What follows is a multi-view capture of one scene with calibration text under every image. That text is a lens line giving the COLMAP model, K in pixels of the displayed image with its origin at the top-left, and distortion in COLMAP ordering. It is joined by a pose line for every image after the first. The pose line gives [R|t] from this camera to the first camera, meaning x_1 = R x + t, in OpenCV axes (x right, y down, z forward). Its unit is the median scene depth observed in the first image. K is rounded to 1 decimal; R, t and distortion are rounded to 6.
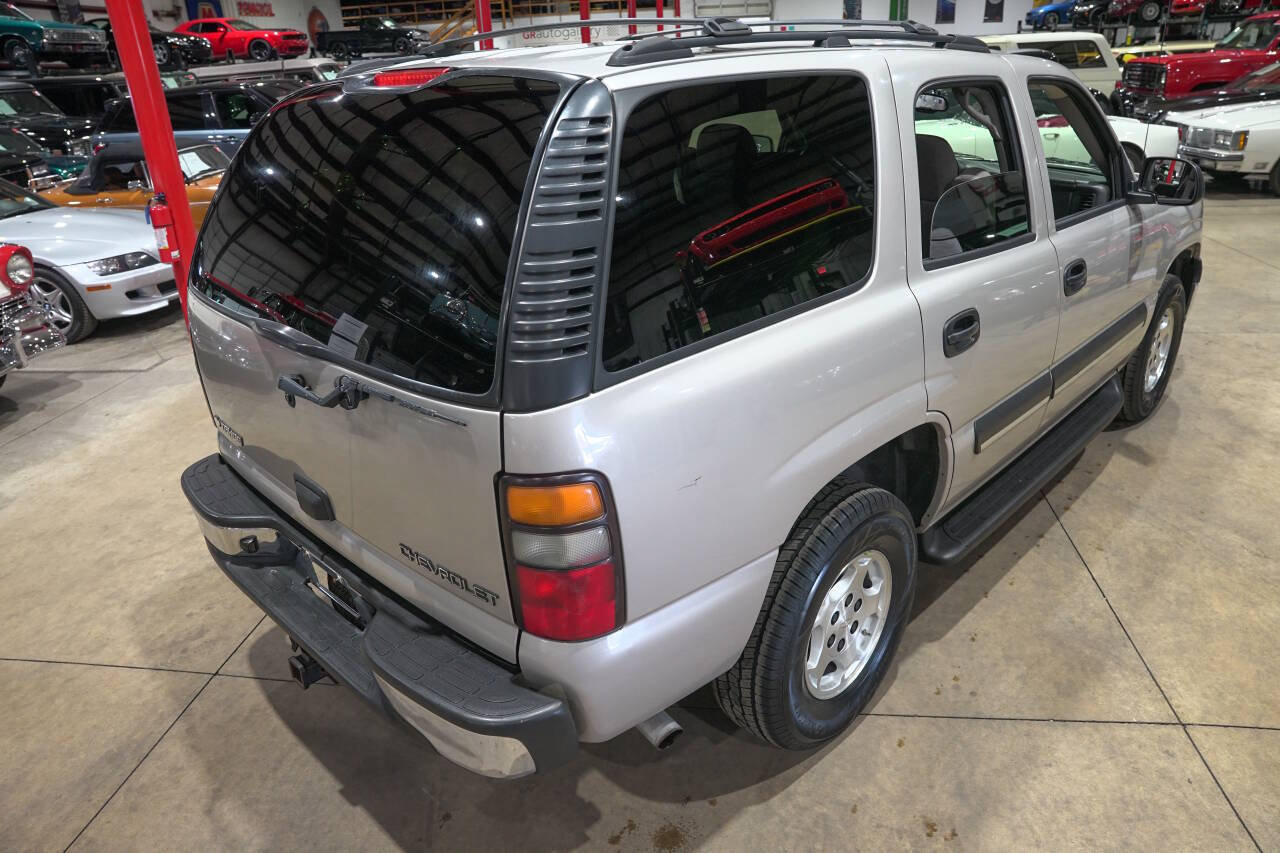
lens RADIAL K [[876.0, 0, 643.5], [0, 876.0, 424.2], [0, 0, 1]] dist [-0.141217, 0.110129]
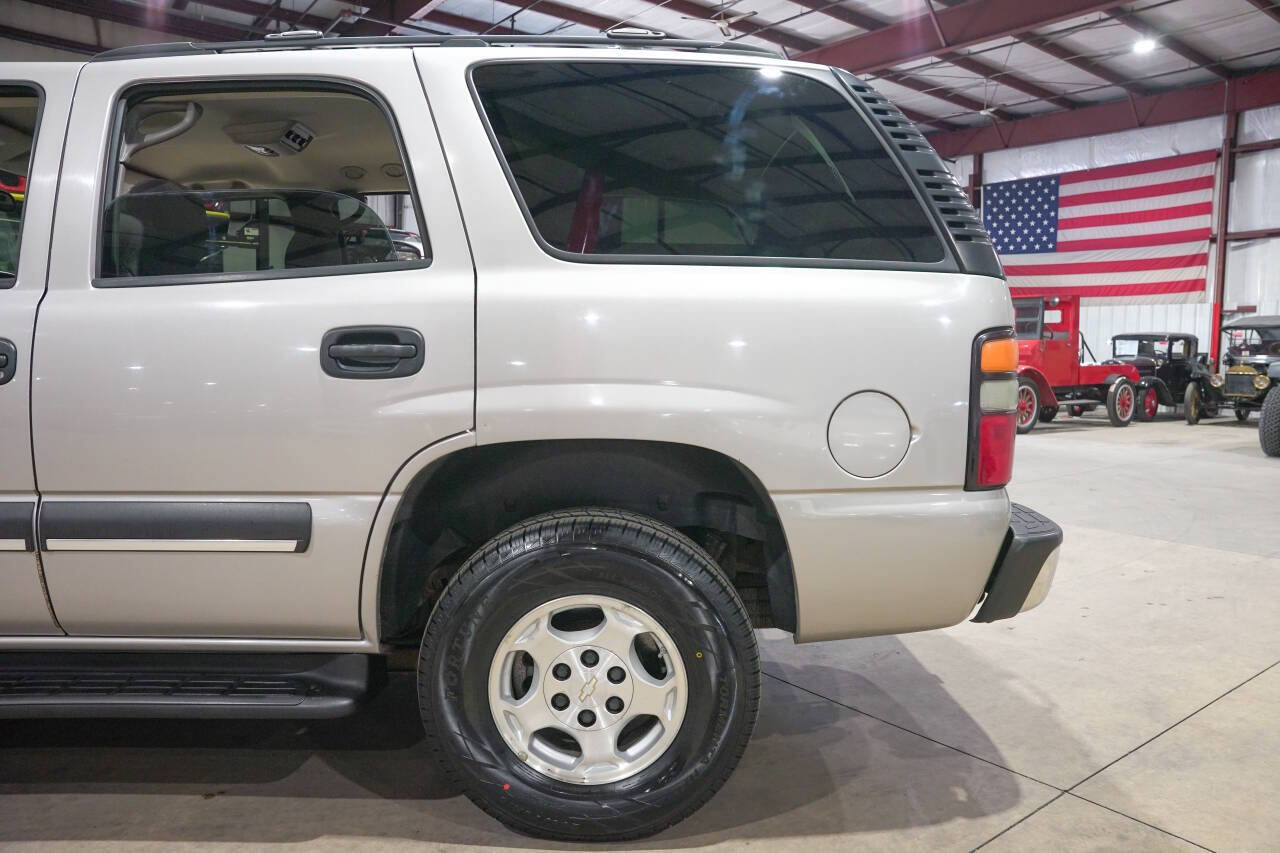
lens RADIAL K [[876.0, 0, 640.9], [0, 876.0, 423.3], [0, 0, 1]] dist [-0.141217, 0.110129]
pose [[-0.697823, -0.021779, 0.715939, -0.871361], [0.303914, 0.896100, 0.323483, -0.402686], [-0.648598, 0.443317, -0.618701, 1.767062]]
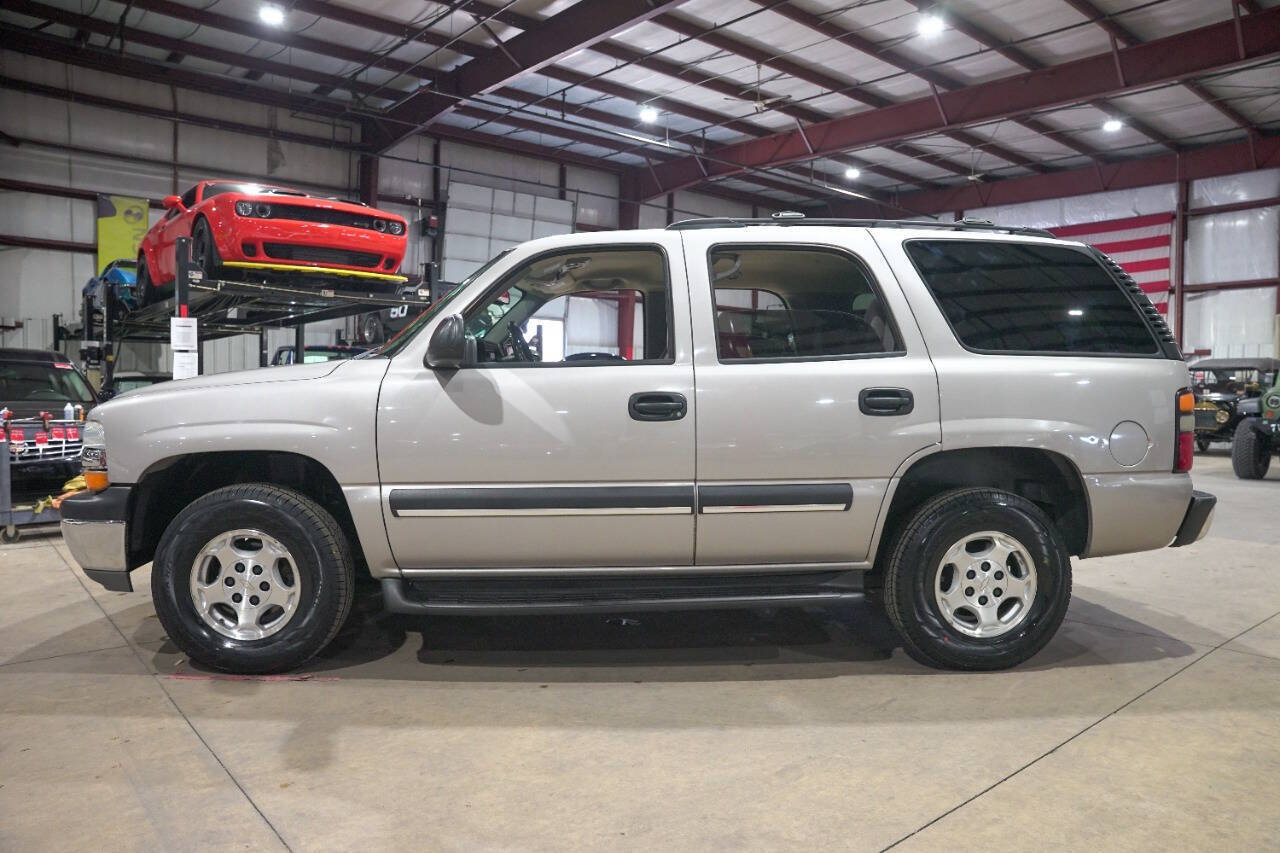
lens RADIAL K [[876.0, 0, 642.7], [0, 876.0, 426.5], [0, 0, 1]] dist [-0.141217, 0.110129]
pose [[-0.736744, 0.012696, 0.676052, -0.831695], [0.293000, 0.907075, 0.302270, -0.774086], [-0.609392, 0.420779, -0.672002, 2.593157]]
